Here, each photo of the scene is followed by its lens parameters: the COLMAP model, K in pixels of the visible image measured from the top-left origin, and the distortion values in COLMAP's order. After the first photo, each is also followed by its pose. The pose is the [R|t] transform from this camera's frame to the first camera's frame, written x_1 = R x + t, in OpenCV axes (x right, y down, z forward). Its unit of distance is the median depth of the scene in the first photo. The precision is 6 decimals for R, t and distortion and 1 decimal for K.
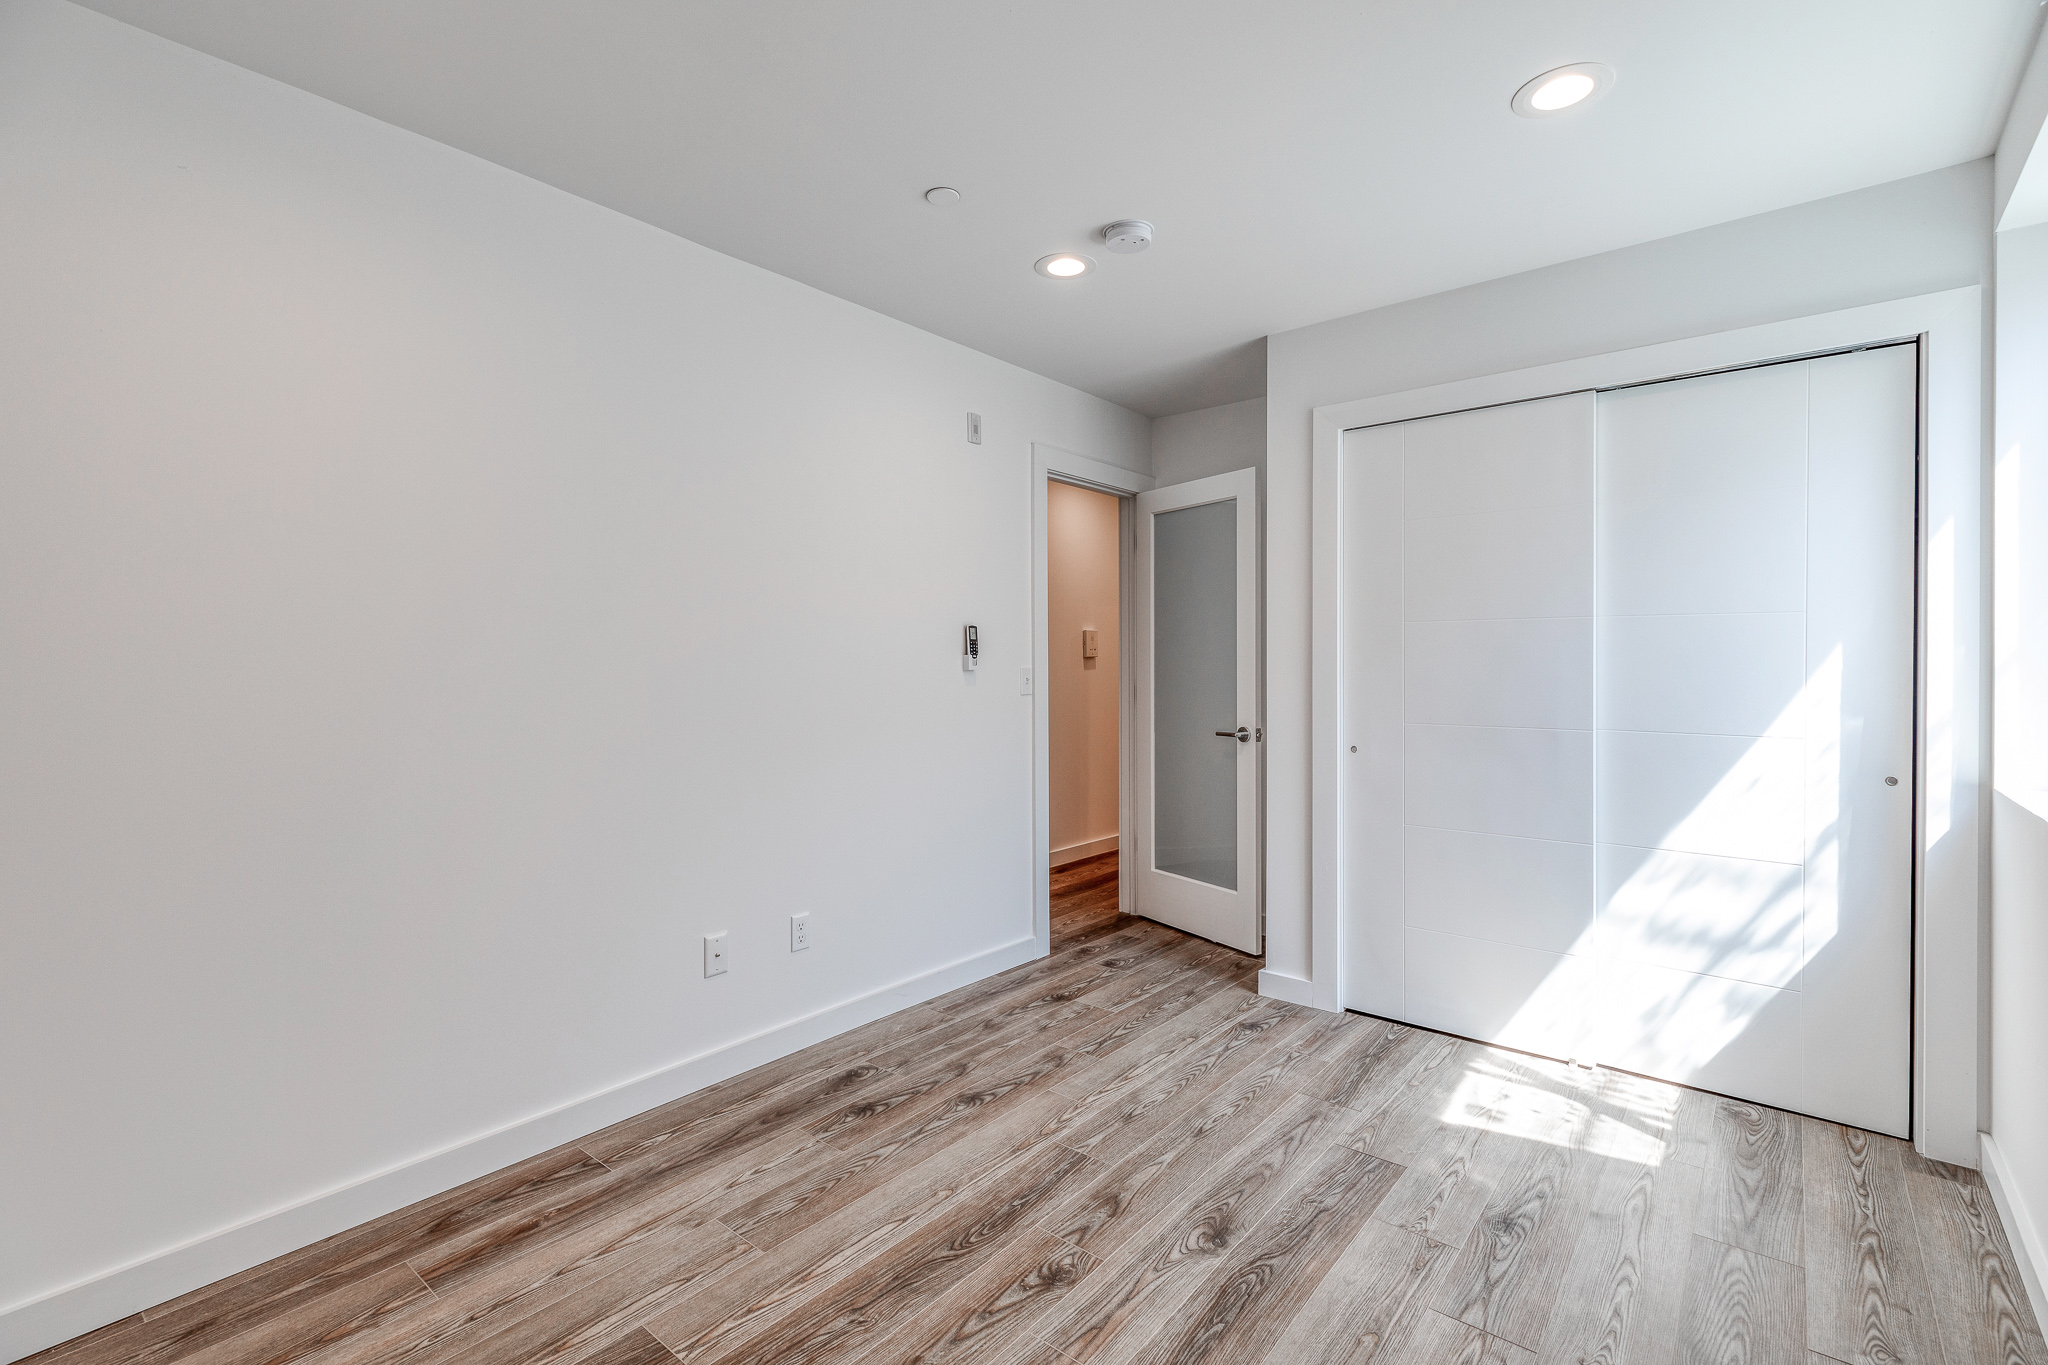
lens RADIAL K [[929.6, 0, 1028.9], [0, 929.6, 674.5], [0, 0, 1]] dist [0.005745, -0.000424]
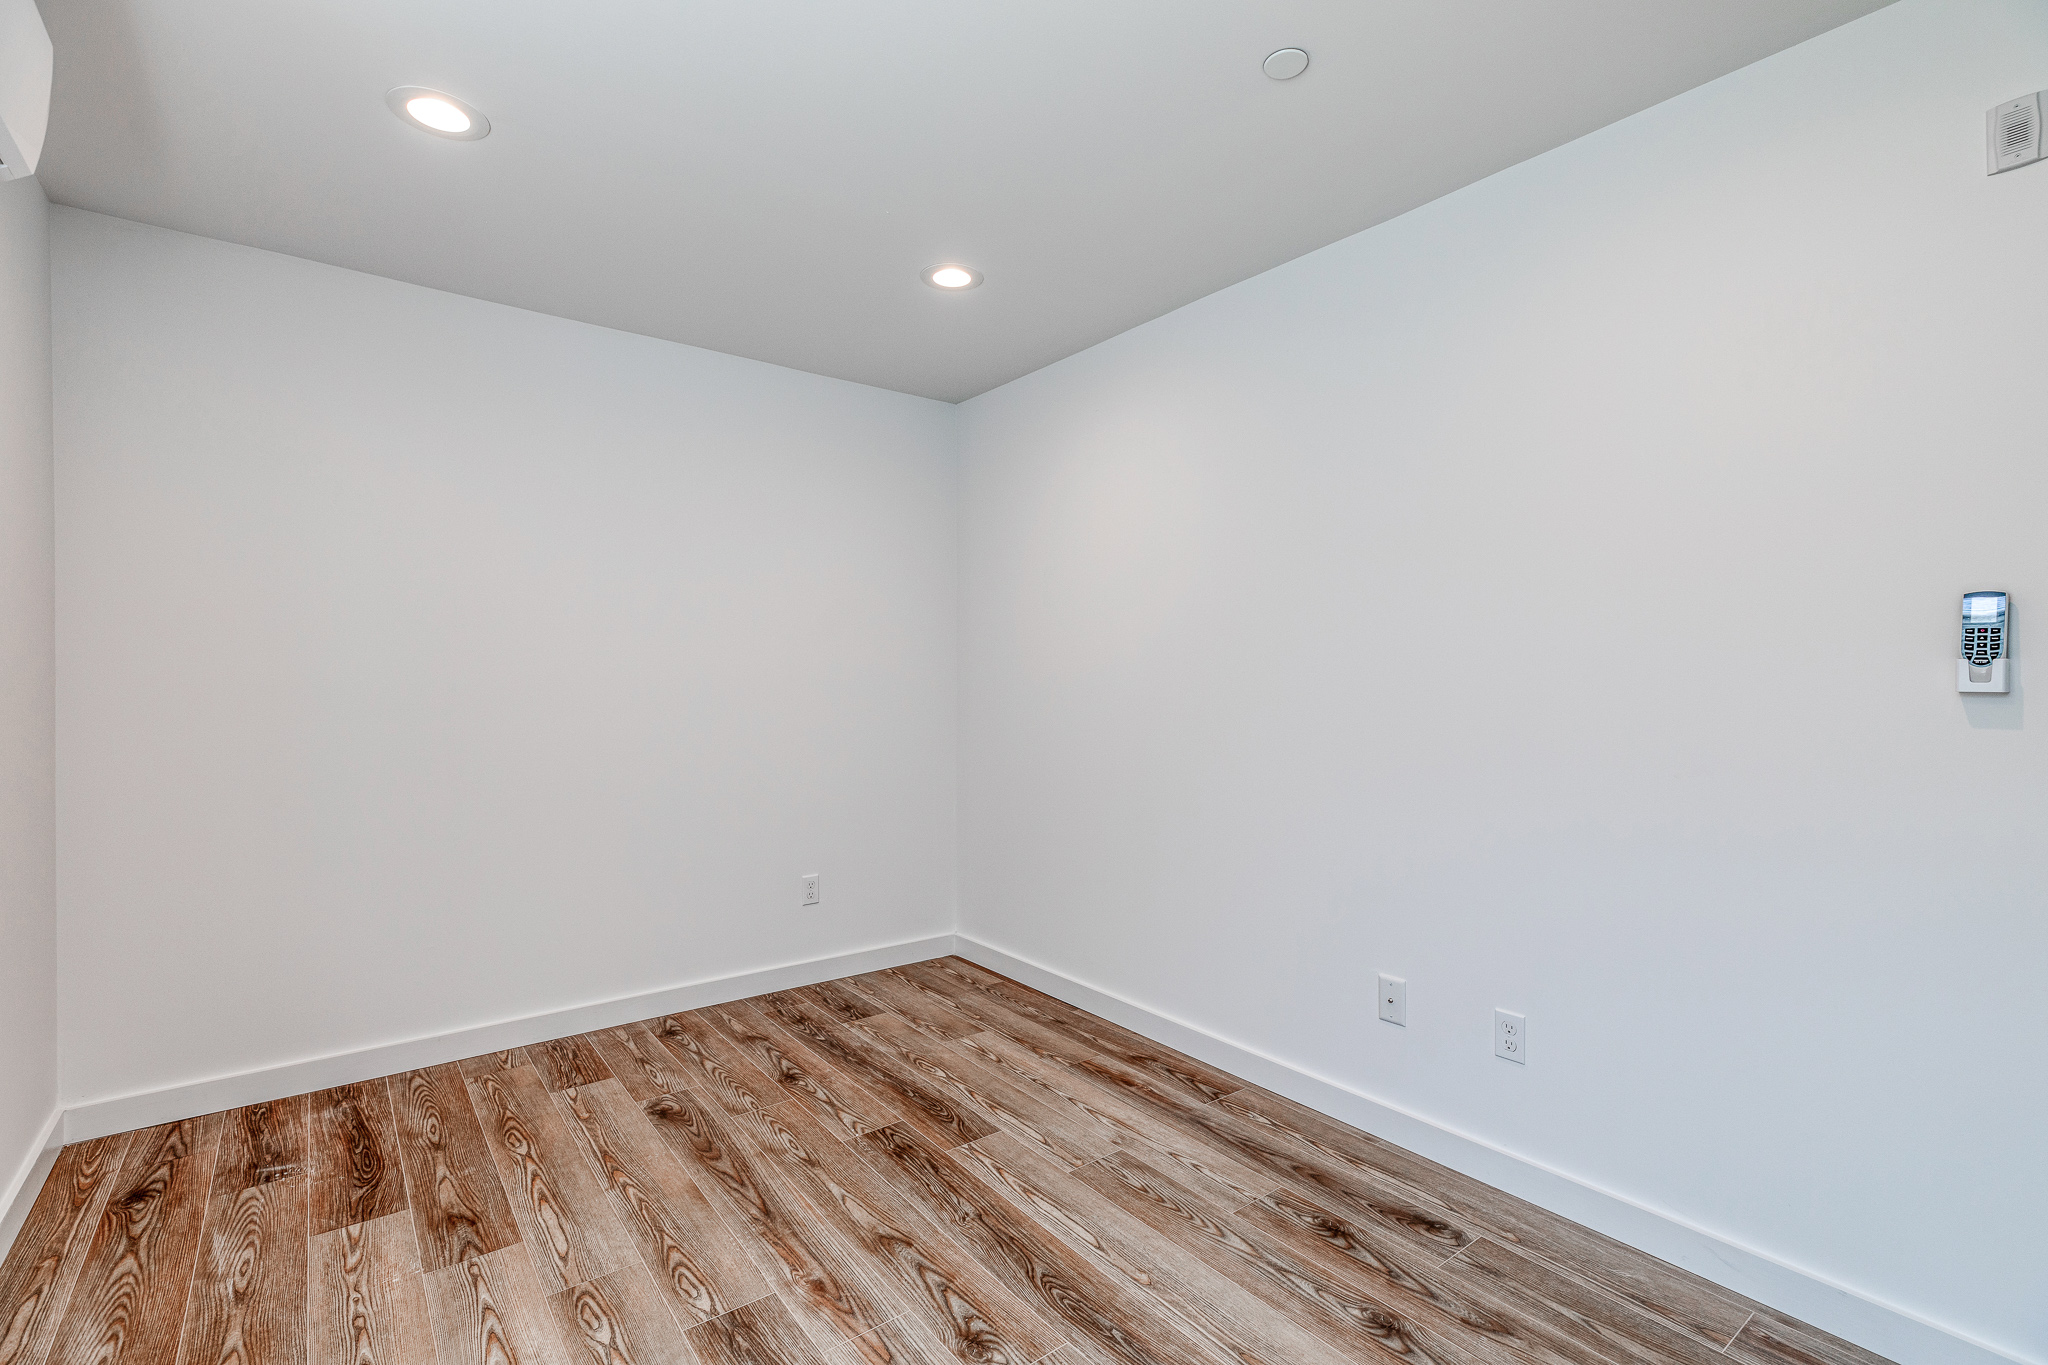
lens RADIAL K [[929.6, 0, 1018.9], [0, 929.6, 676.5], [0, 0, 1]] dist [0.005745, -0.000424]
pose [[-0.231914, 0.003171, -0.972731, 0.825863], [-0.011318, 0.999918, 0.005958, -0.018700], [0.972670, 0.012392, -0.231860, 1.125212]]
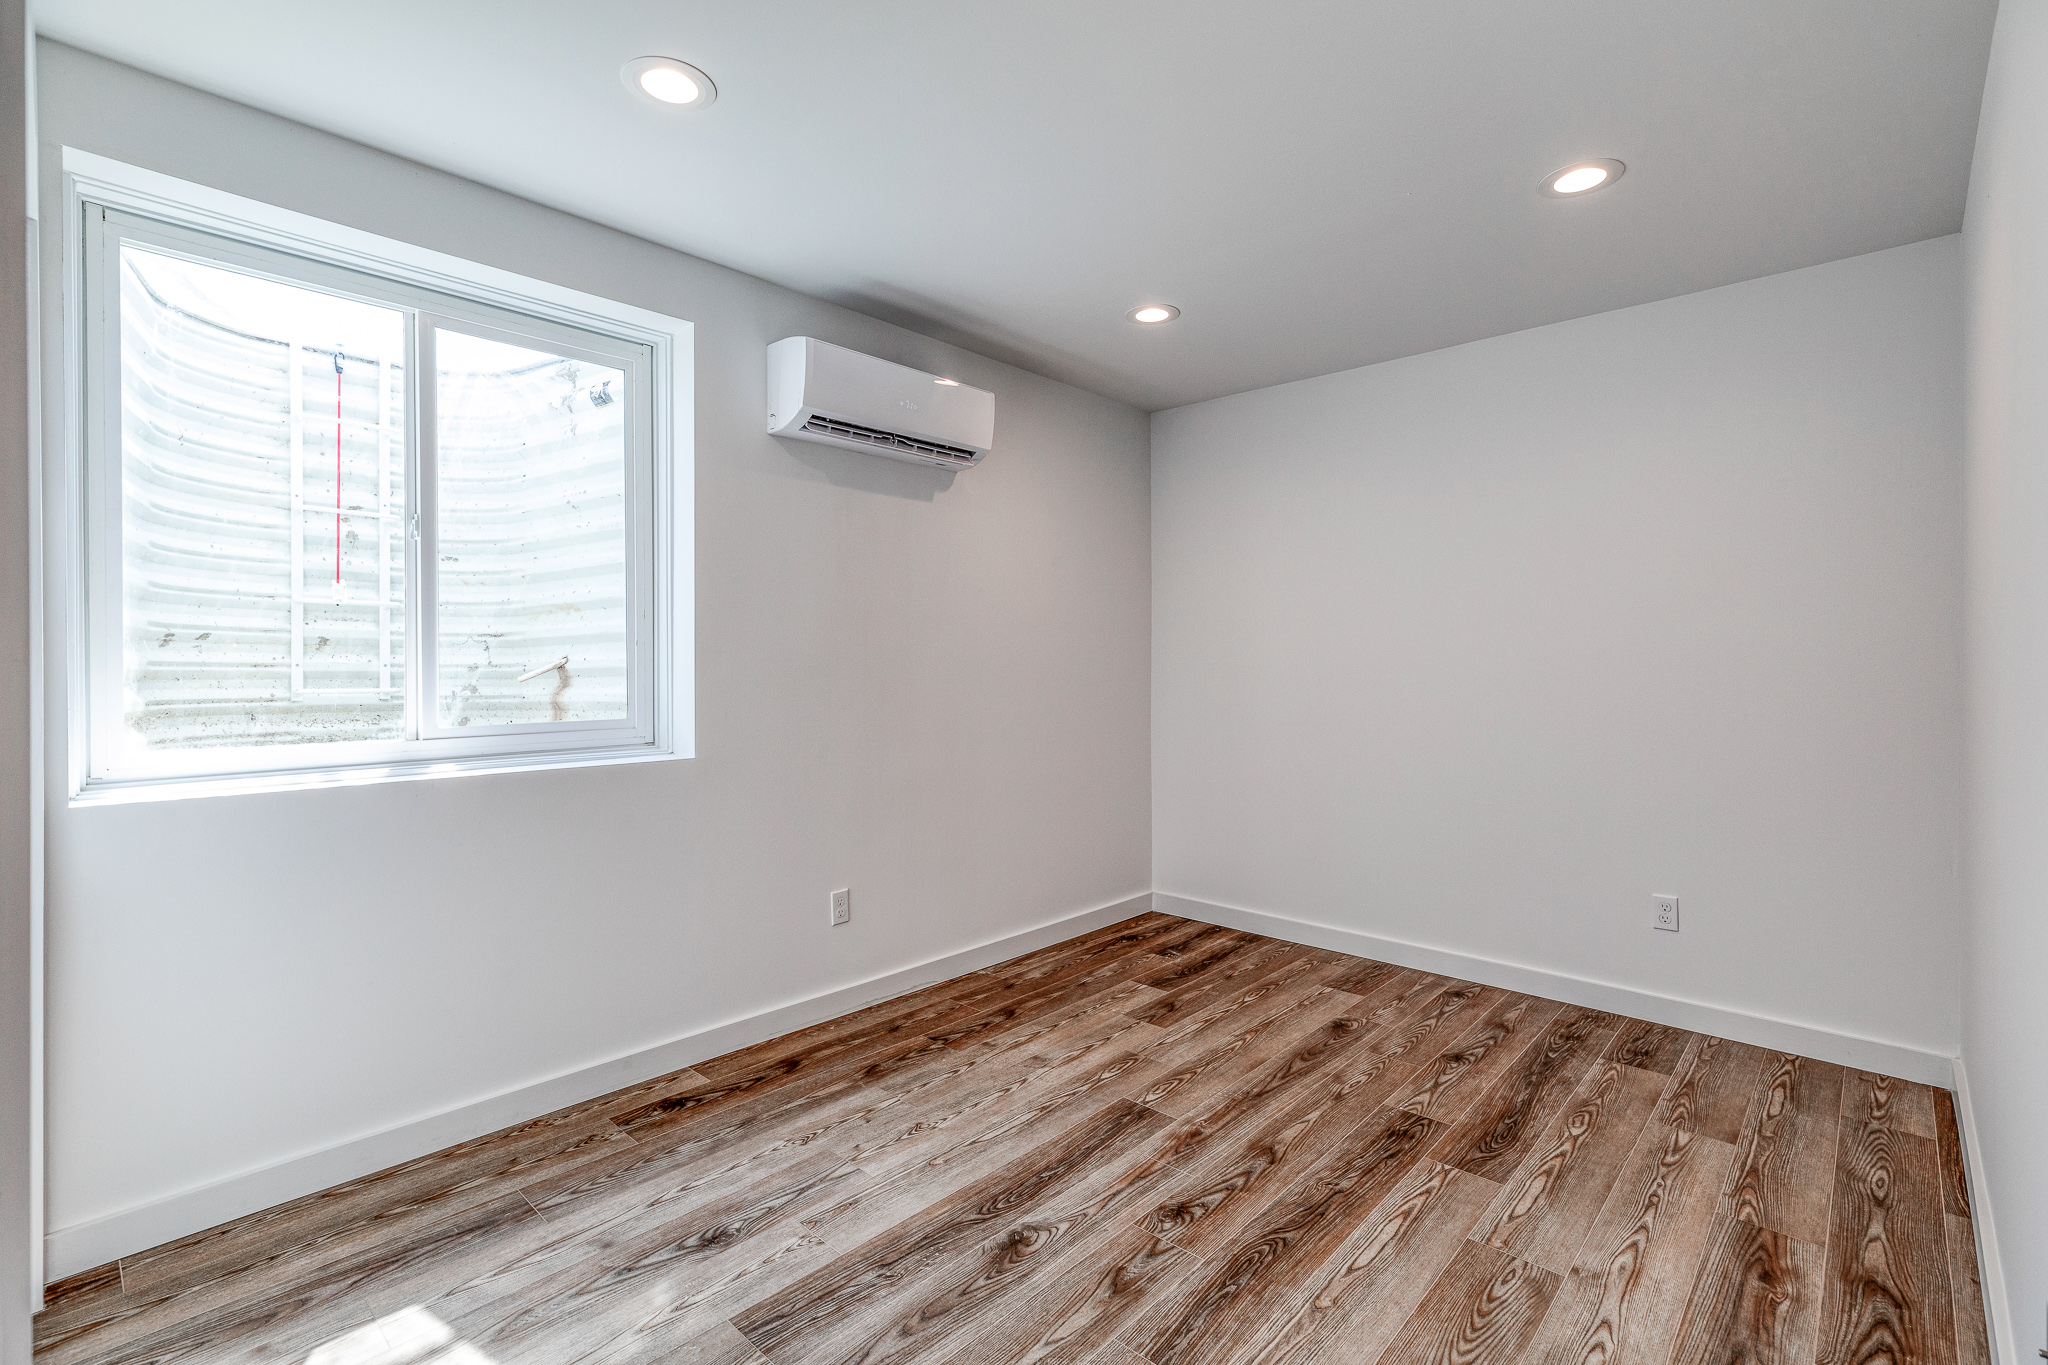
lens RADIAL K [[929.6, 0, 1019.4], [0, 929.6, 677.5], [0, 0, 1]] dist [0.005745, -0.000424]
pose [[-0.997572, 0.000190, 0.069645, 0.125117], [0.001952, 0.999680, 0.025236, -0.018080], [-0.069618, 0.025310, -0.997253, 1.898374]]
